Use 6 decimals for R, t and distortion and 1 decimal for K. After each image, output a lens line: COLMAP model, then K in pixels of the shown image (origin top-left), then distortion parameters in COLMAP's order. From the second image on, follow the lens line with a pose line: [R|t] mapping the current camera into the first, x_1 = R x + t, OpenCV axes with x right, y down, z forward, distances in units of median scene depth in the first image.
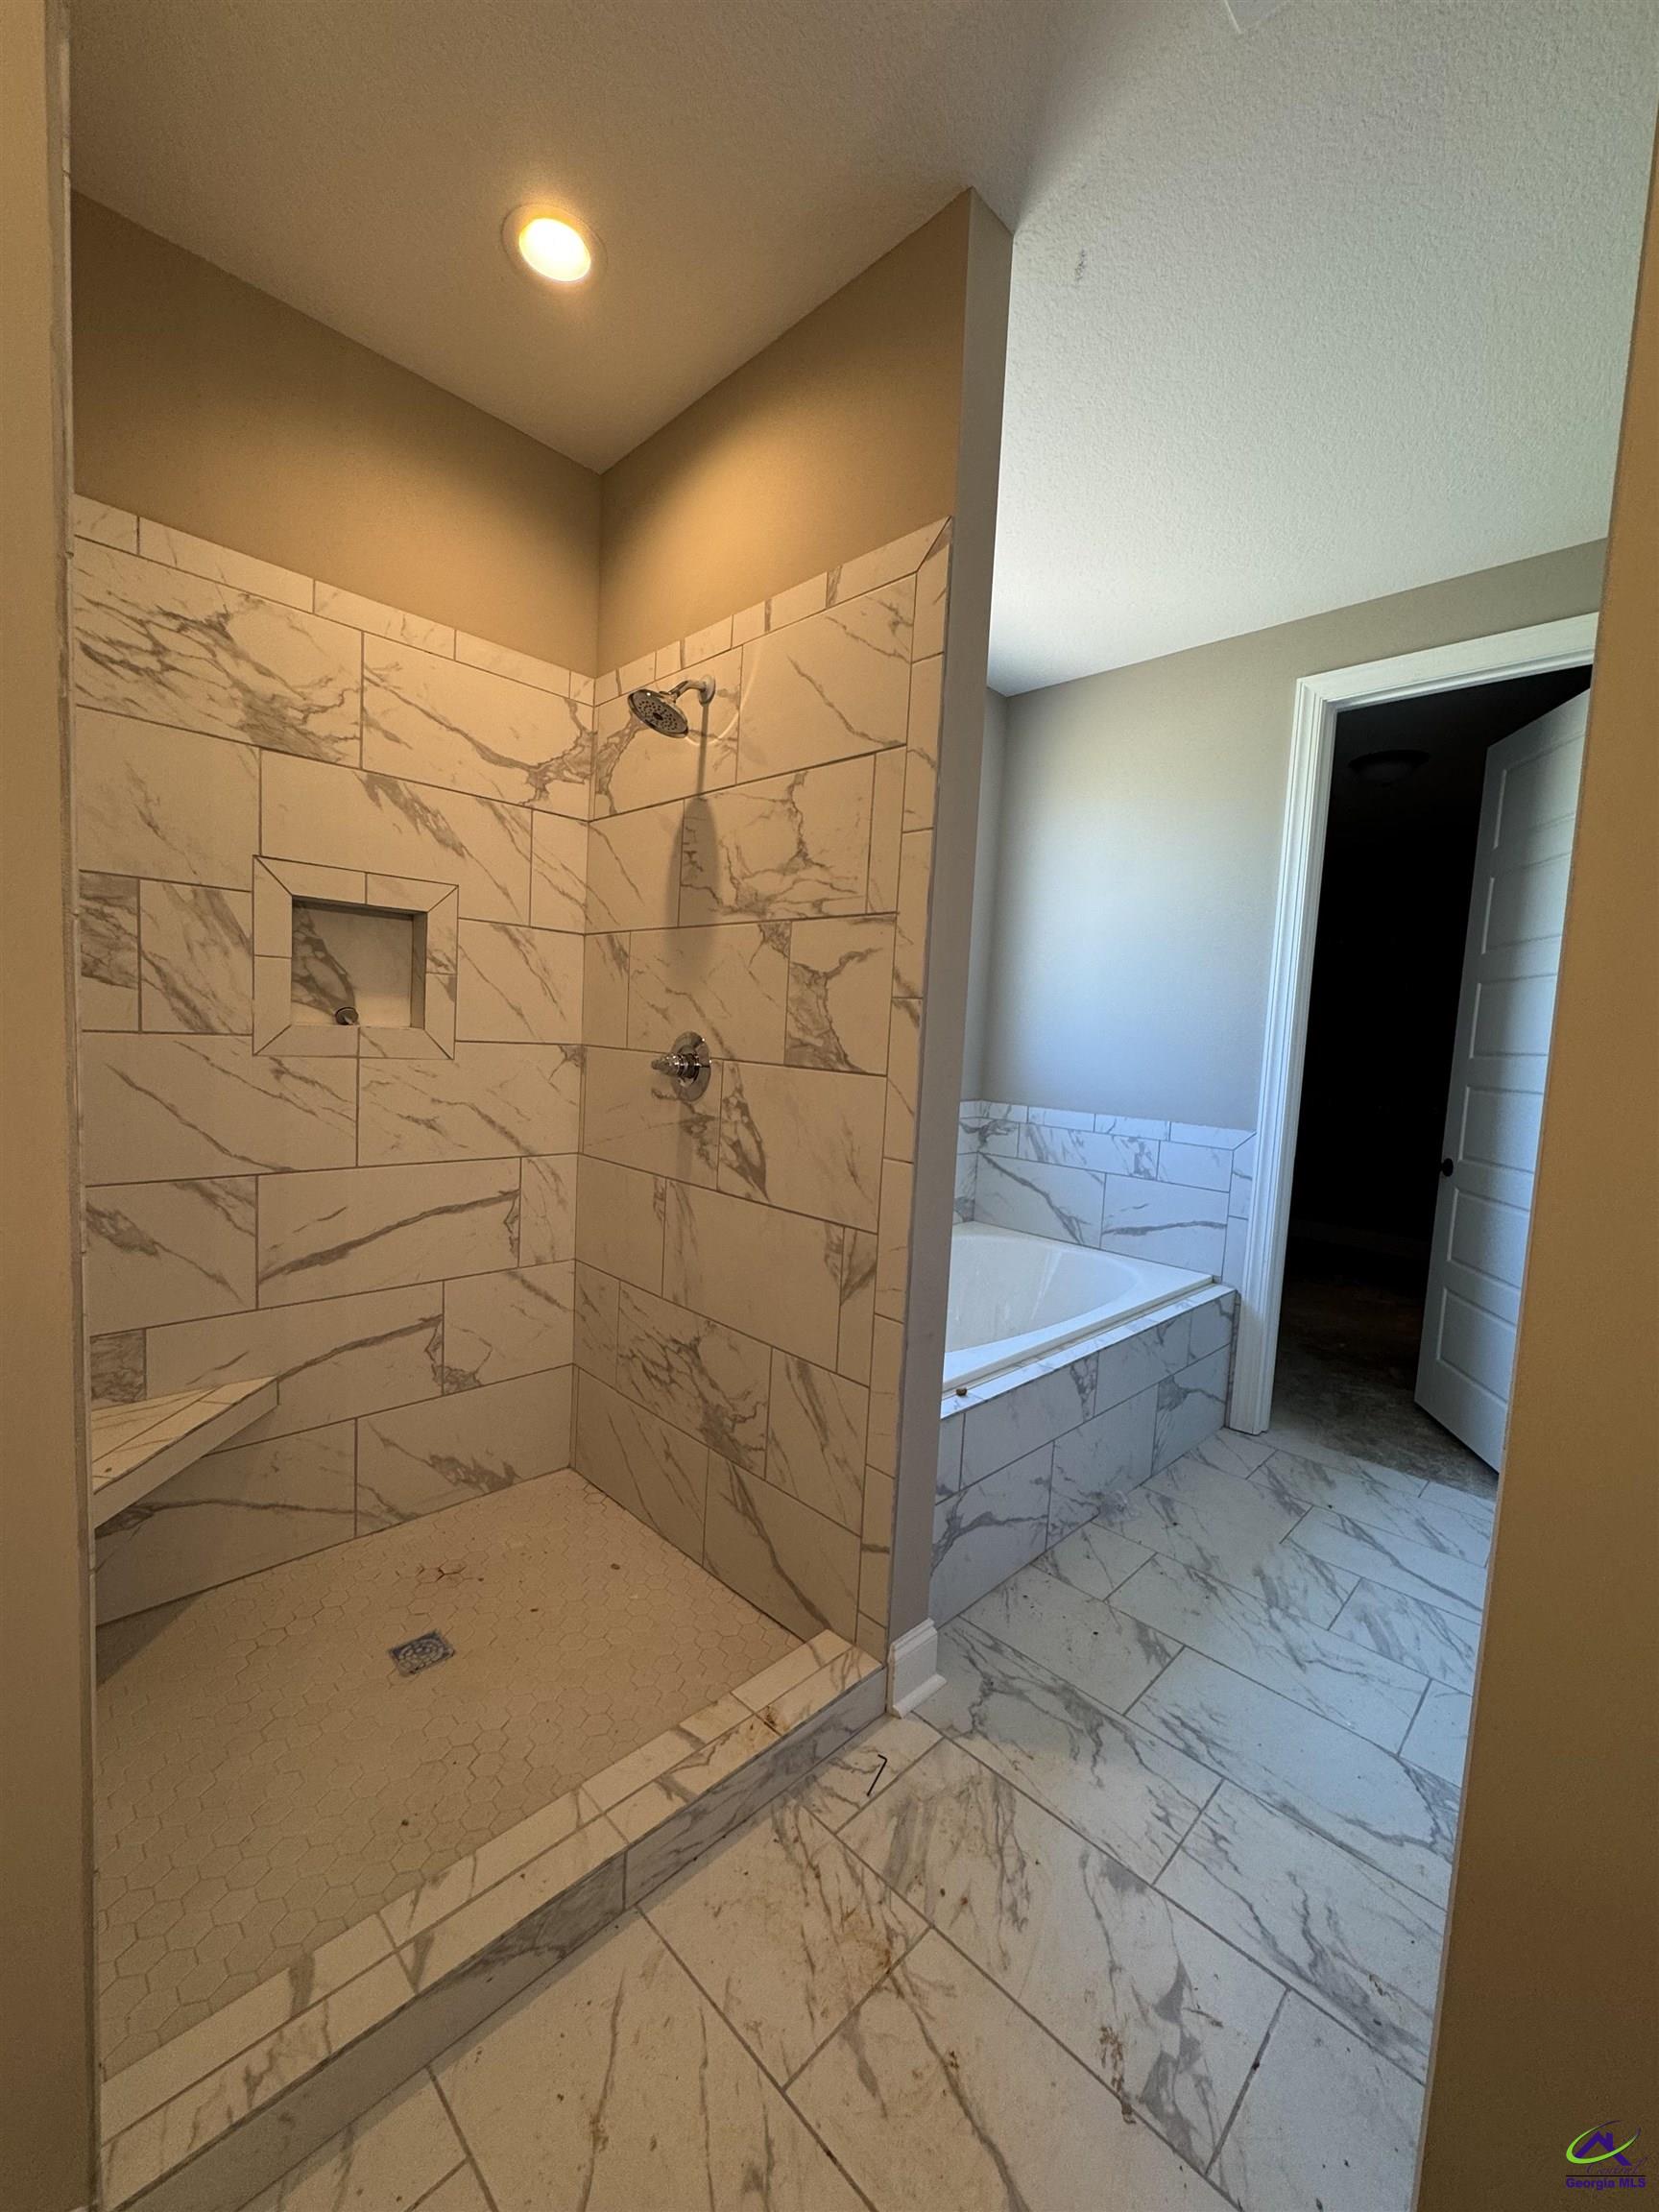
lens RADIAL K [[884.1, 0, 831.9], [0, 884.1, 1101.4], [0, 0, 1]] dist [-0.003540, 0.000482]
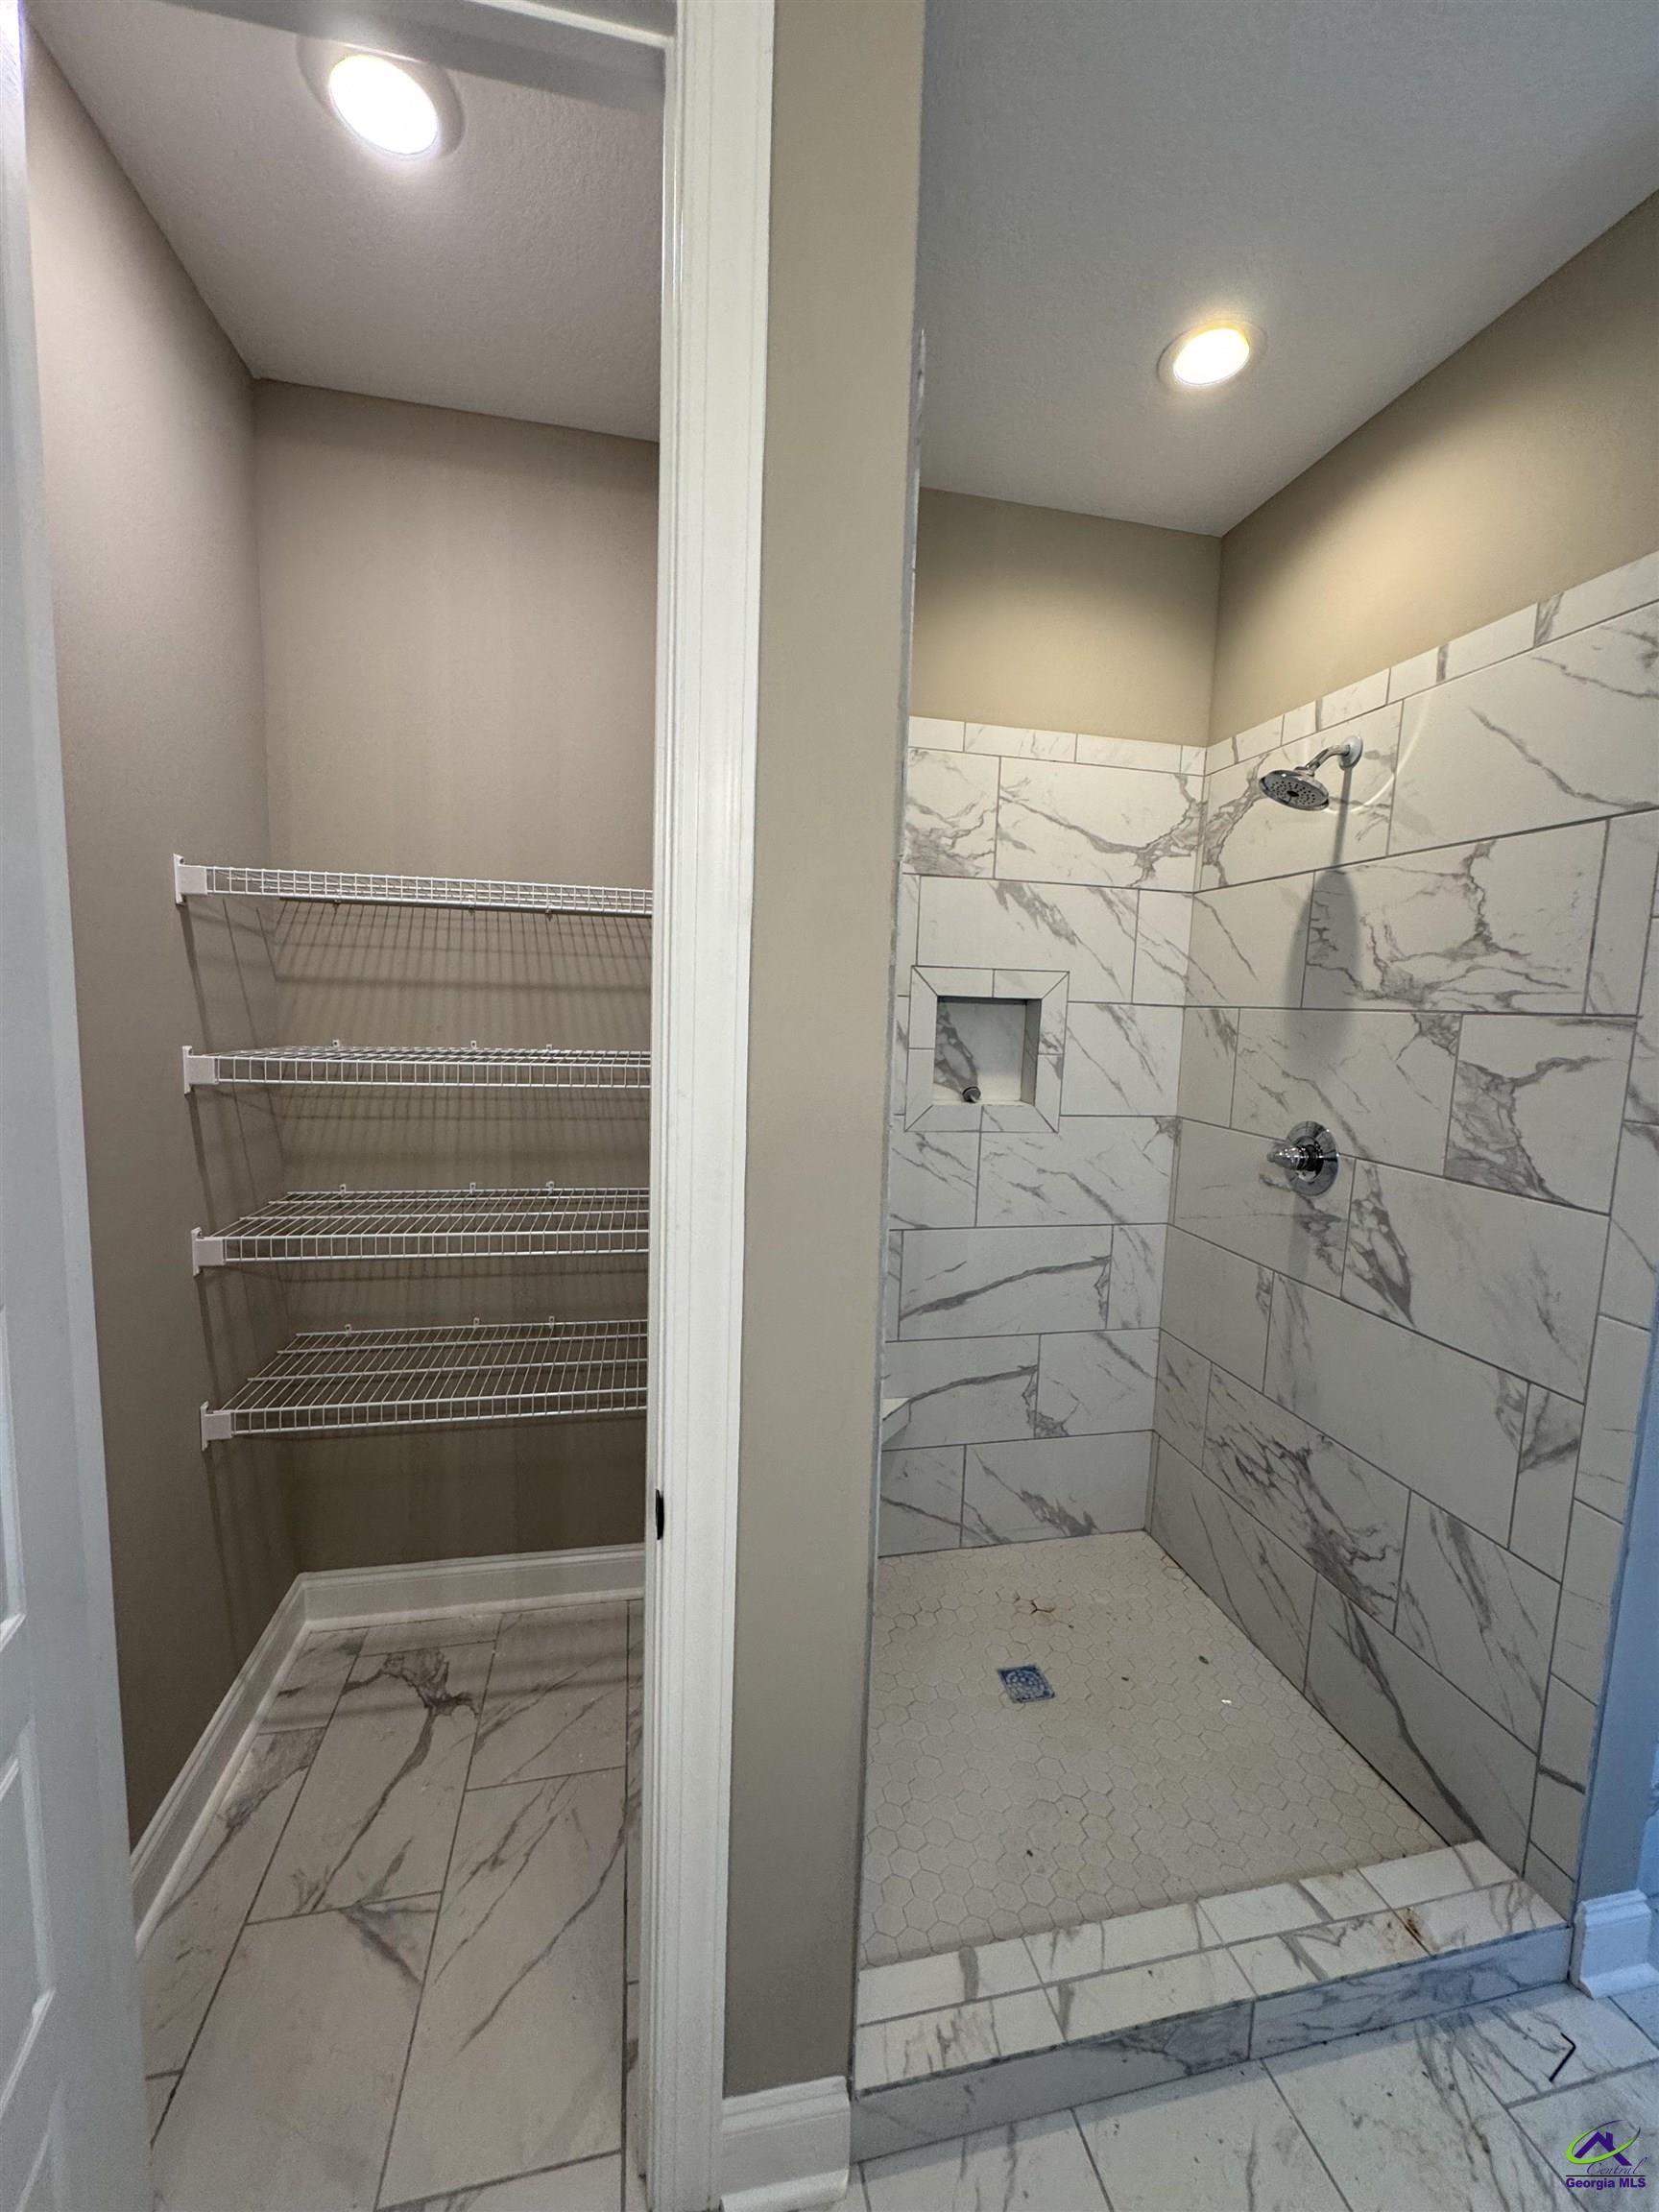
lens RADIAL K [[884.1, 0, 831.9], [0, 884.1, 1101.4], [0, 0, 1]] dist [-0.003540, 0.000482]
pose [[0.839513, 0.034914, -0.542217, -0.087394], [-0.032033, 0.999378, 0.014755, -0.104750], [0.542395, 0.004982, 0.840109, -0.060188]]
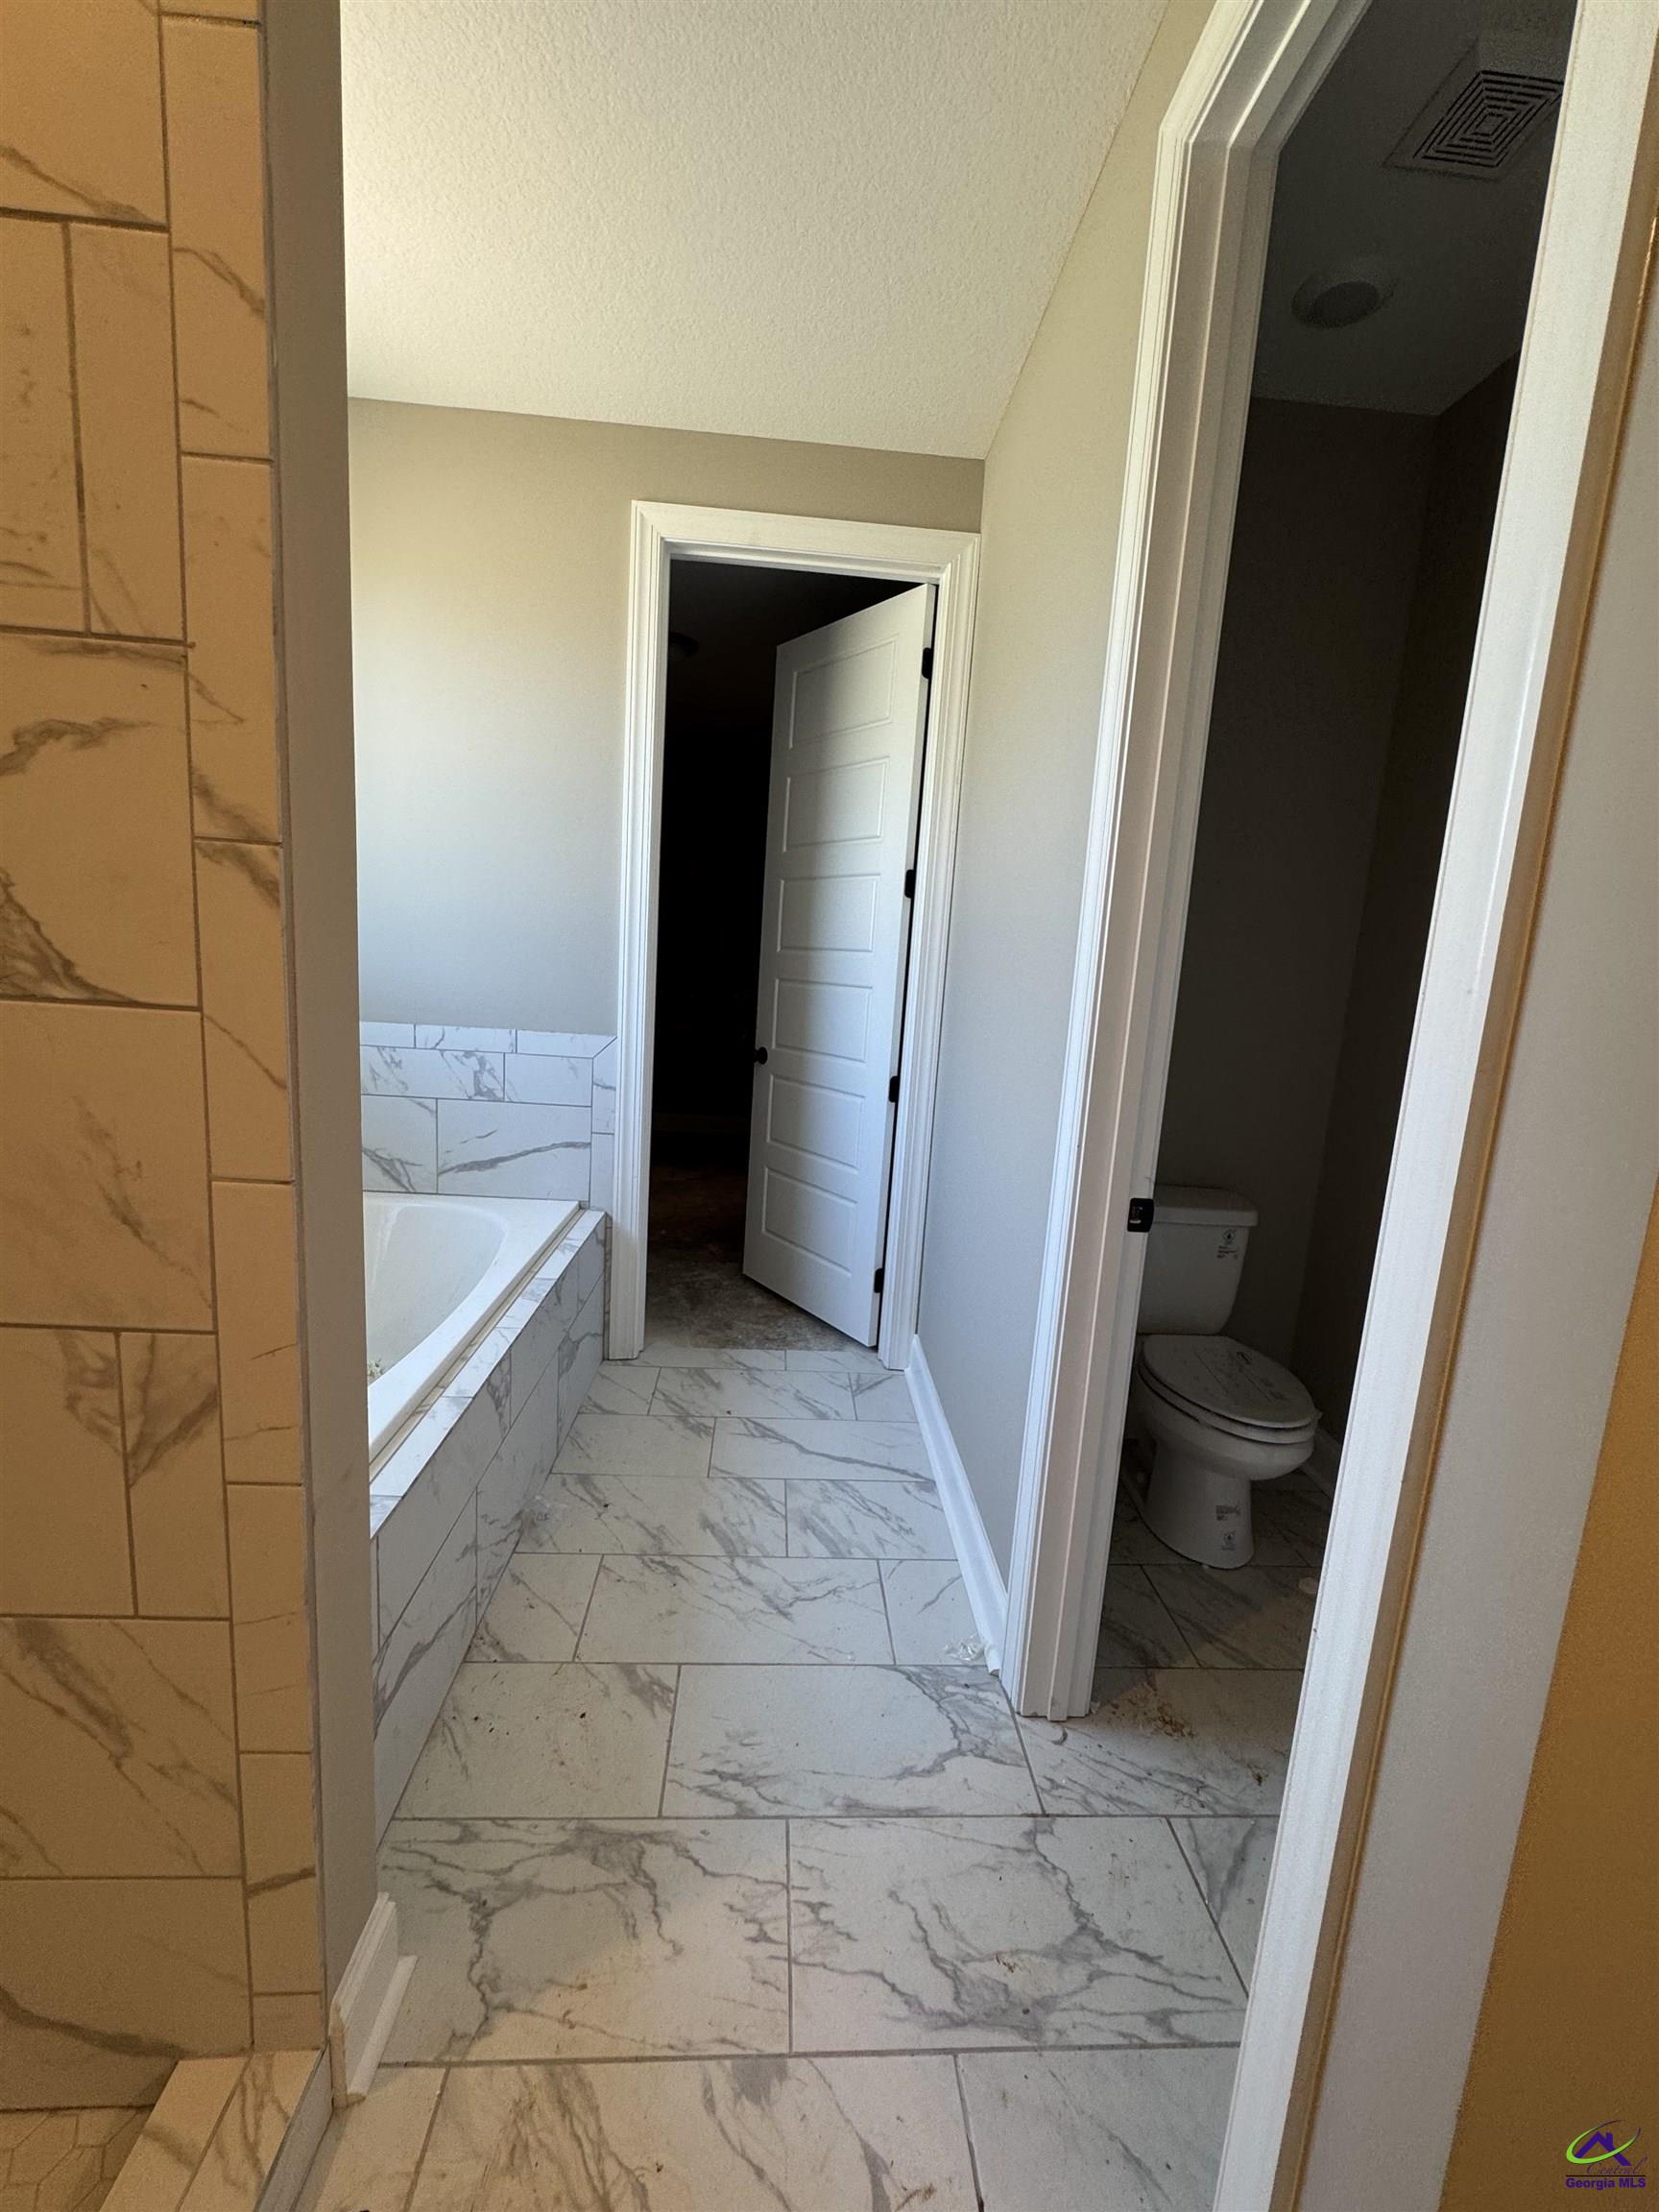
lens RADIAL K [[884.1, 0, 831.9], [0, 884.1, 1101.4], [0, 0, 1]] dist [-0.003540, 0.000482]
pose [[0.672457, -0.123955, 0.729682, -0.051633], [0.029500, 0.989582, 0.140919, -0.030996], [-0.739548, -0.073236, 0.669108, 0.370449]]
